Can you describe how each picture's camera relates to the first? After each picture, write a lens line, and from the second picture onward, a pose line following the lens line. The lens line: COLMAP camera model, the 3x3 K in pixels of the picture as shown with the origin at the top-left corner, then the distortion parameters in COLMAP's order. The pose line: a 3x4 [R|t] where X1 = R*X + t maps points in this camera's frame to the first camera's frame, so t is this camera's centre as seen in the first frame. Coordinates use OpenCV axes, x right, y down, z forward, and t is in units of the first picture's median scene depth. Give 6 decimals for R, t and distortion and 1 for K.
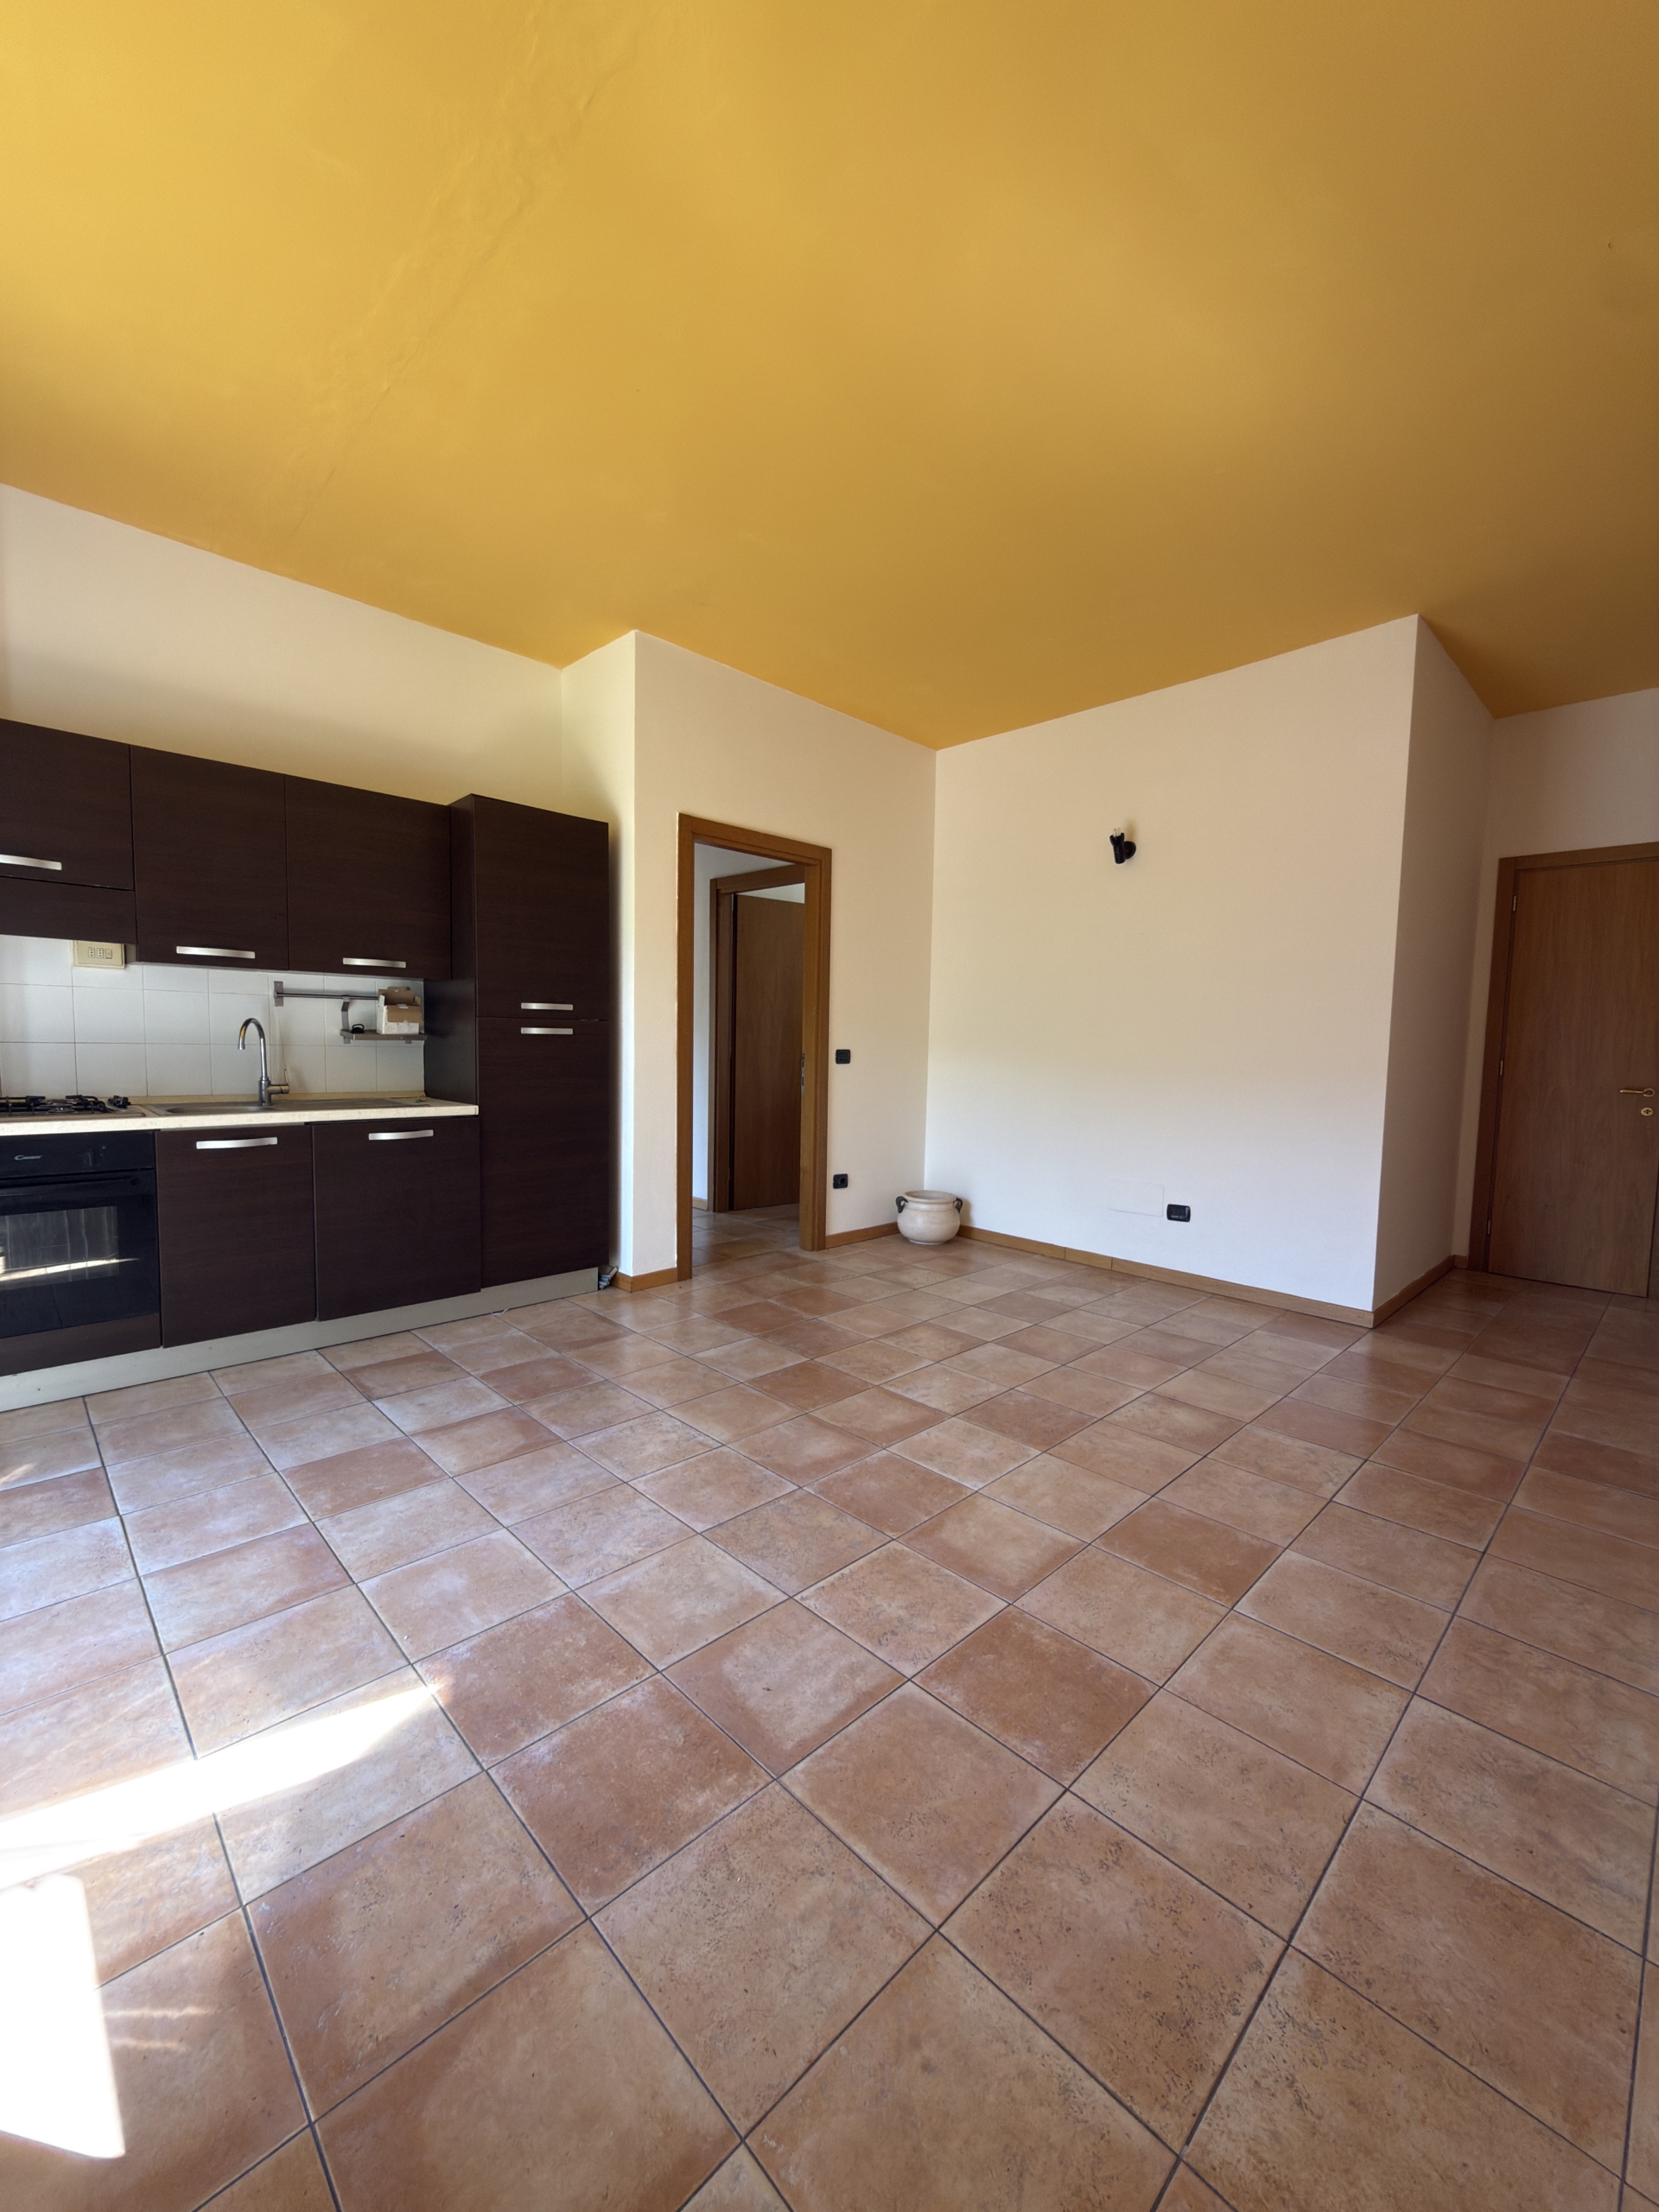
lens RADIAL K [[881.1, 0, 826.6], [0, 881.1, 1109.2], [0, 0, 1]] dist [-0.000647, 0.000056]
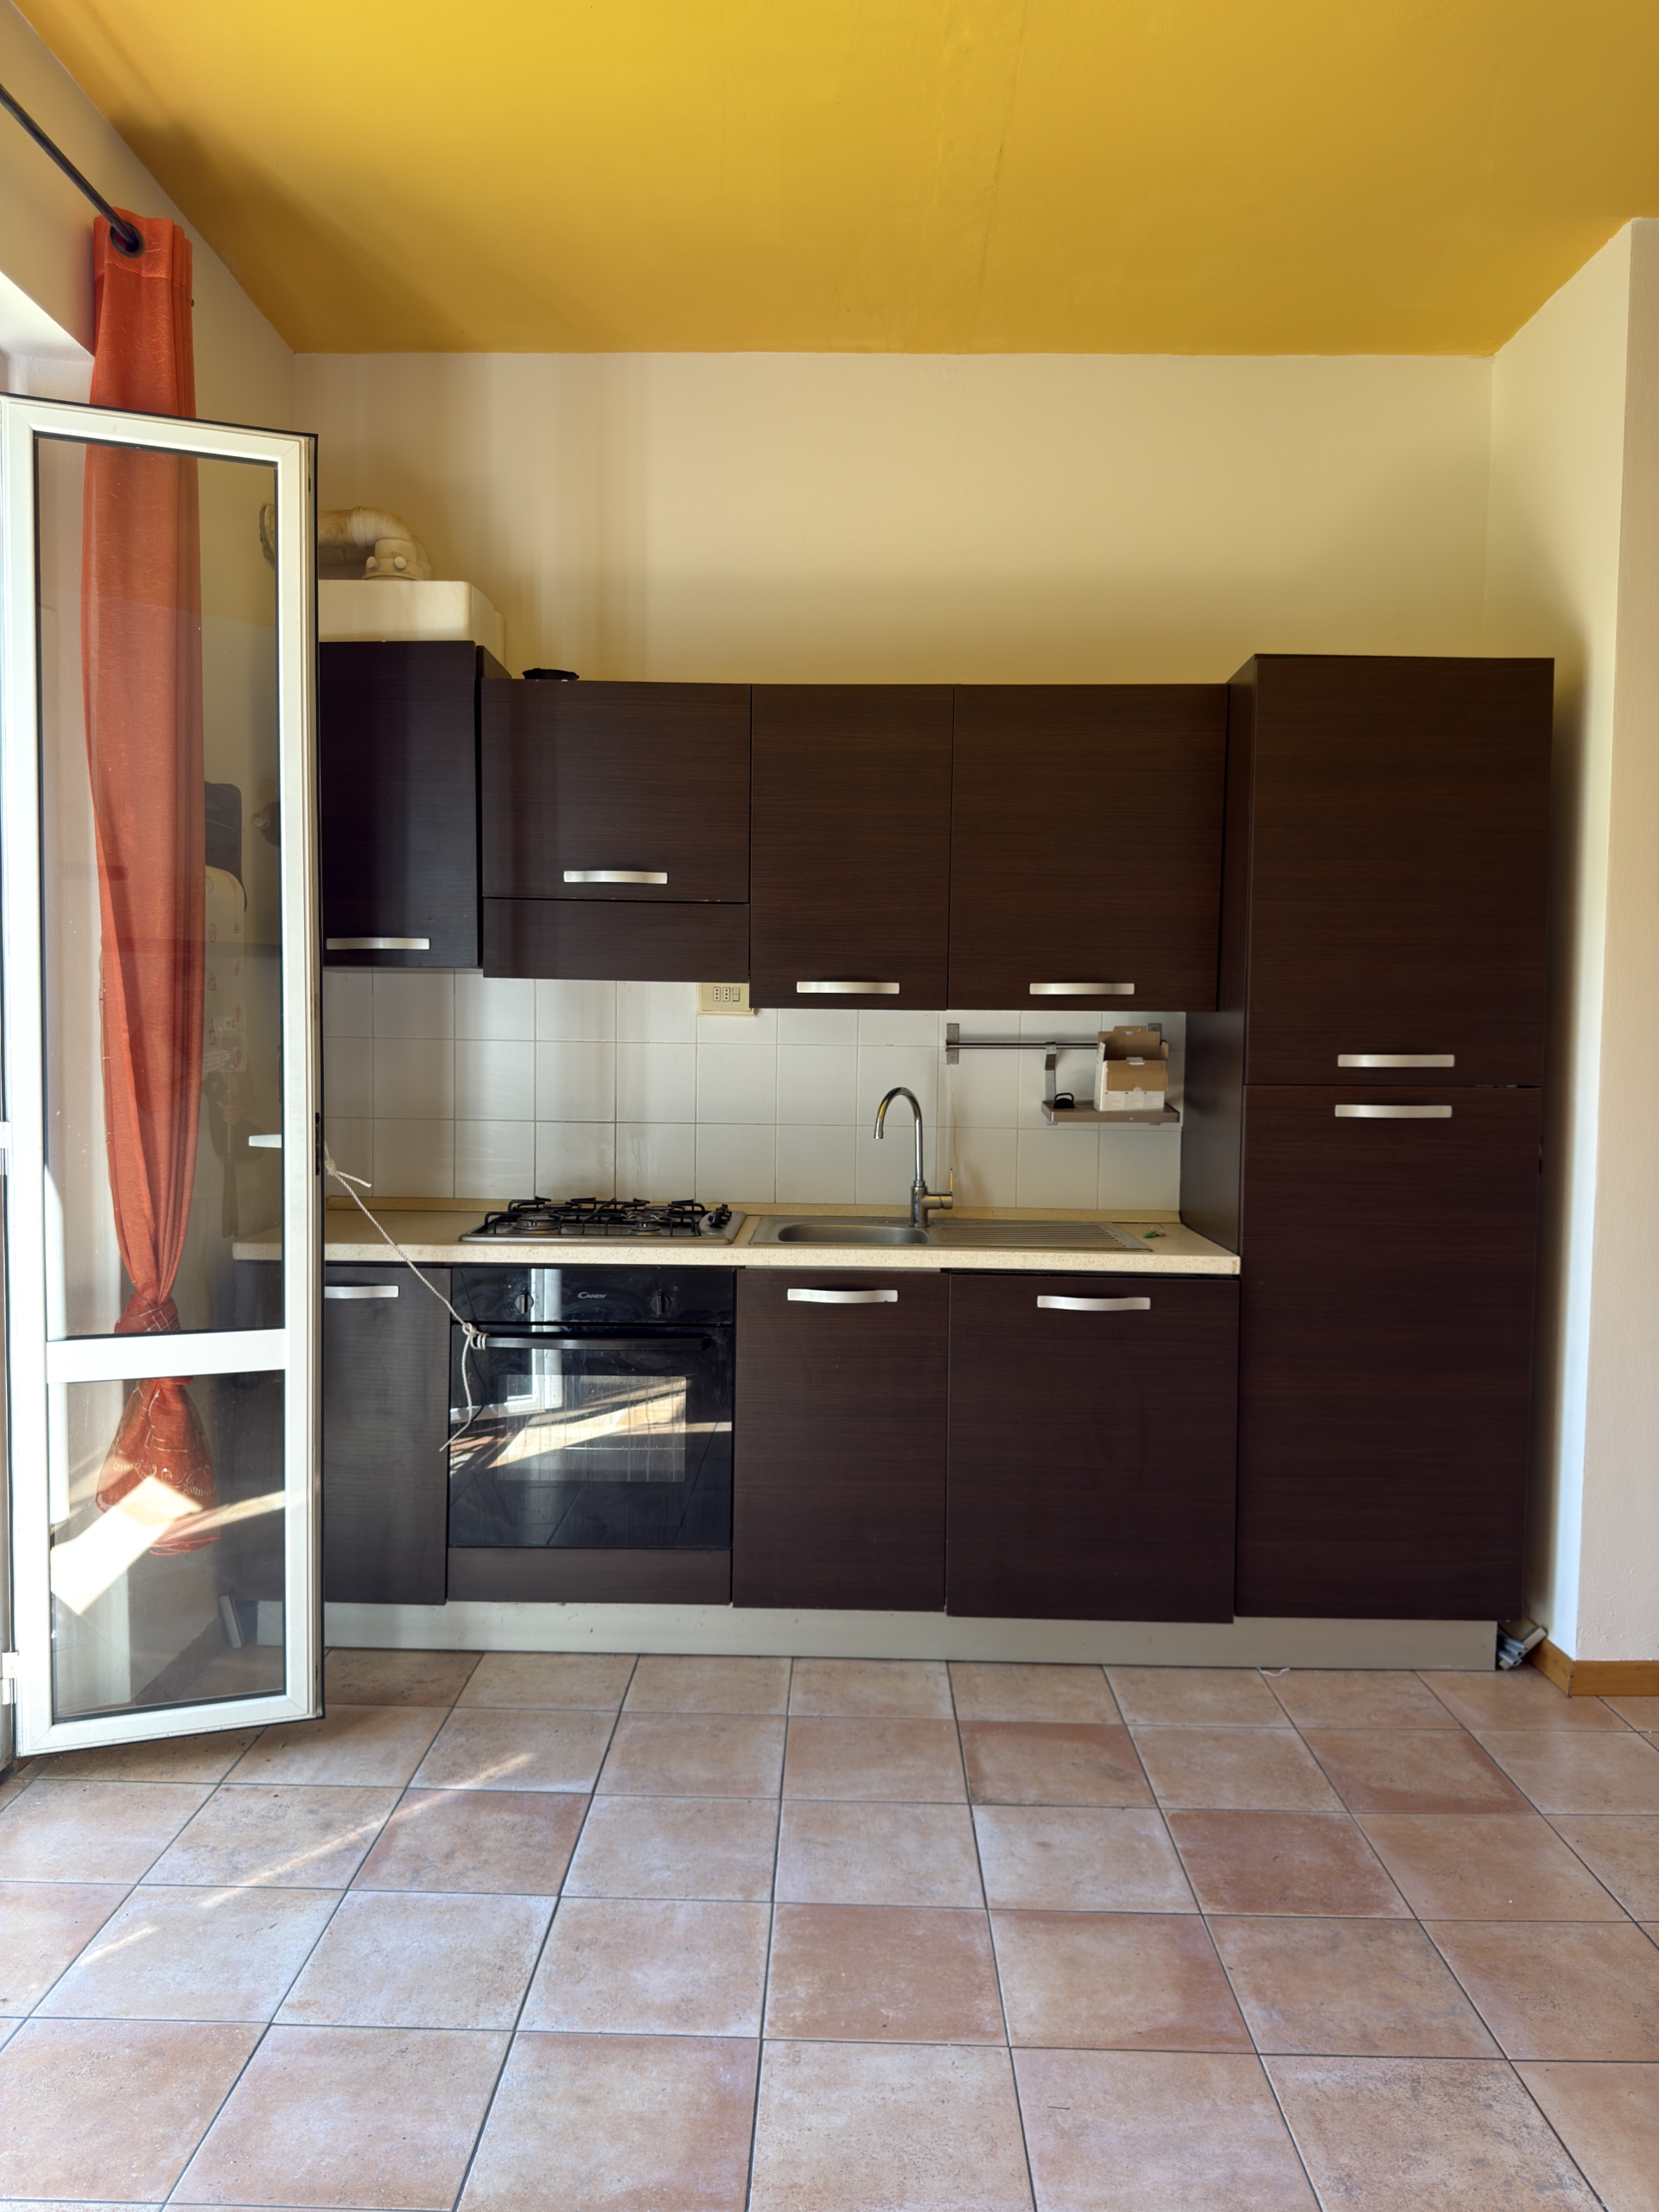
lens RADIAL K [[1575.1, 0, 816.2], [0, 1575.1, 1109.4], [0, 0, 1]] dist [0.024391, -0.029195]
pose [[0.703423, 0.022179, -0.710426, 0.099982], [-0.052510, 0.998403, -0.020823, -0.071661], [0.708829, 0.051951, 0.703464, 0.215381]]
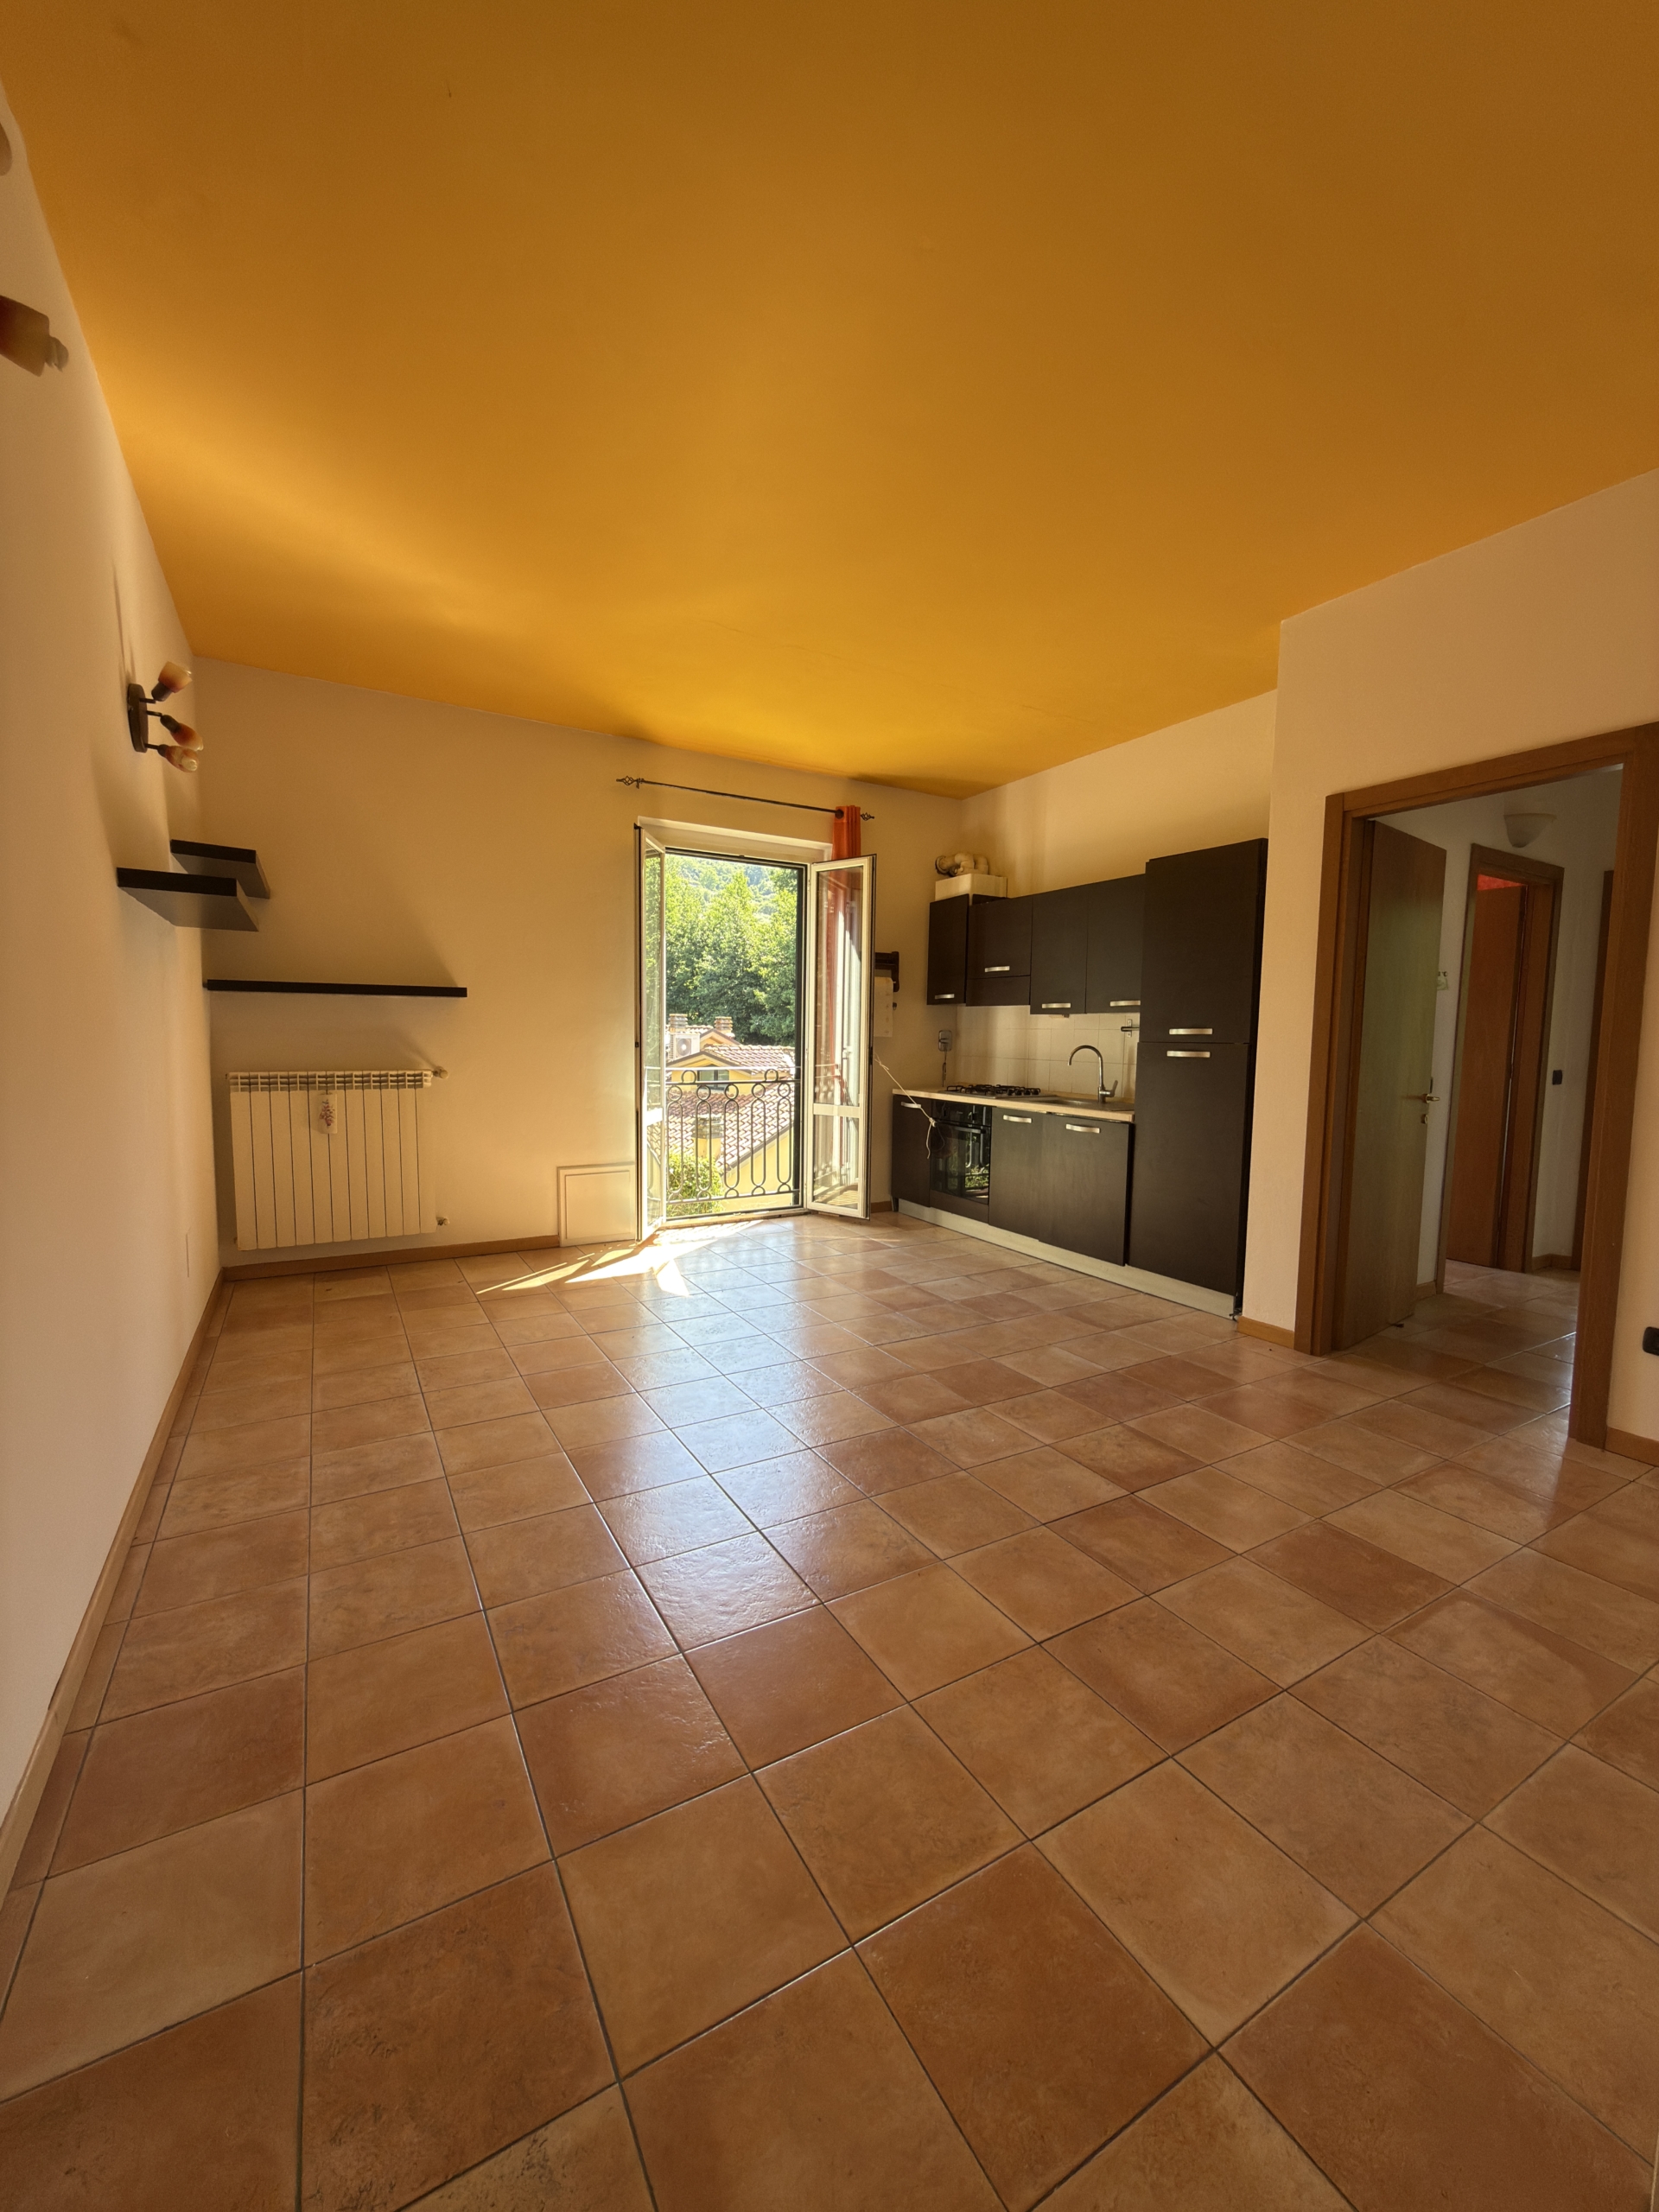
lens RADIAL K [[880.8, 0, 827.4], [0, 880.8, 1101.5], [0, 0, 1]] dist [-0.001236, -0.000077]
pose [[-0.247208, 0.049695, -0.967687, 1.101821], [-0.096997, 0.992398, 0.075743, -0.091100], [0.964095, 0.112587, -0.240509, 1.092633]]
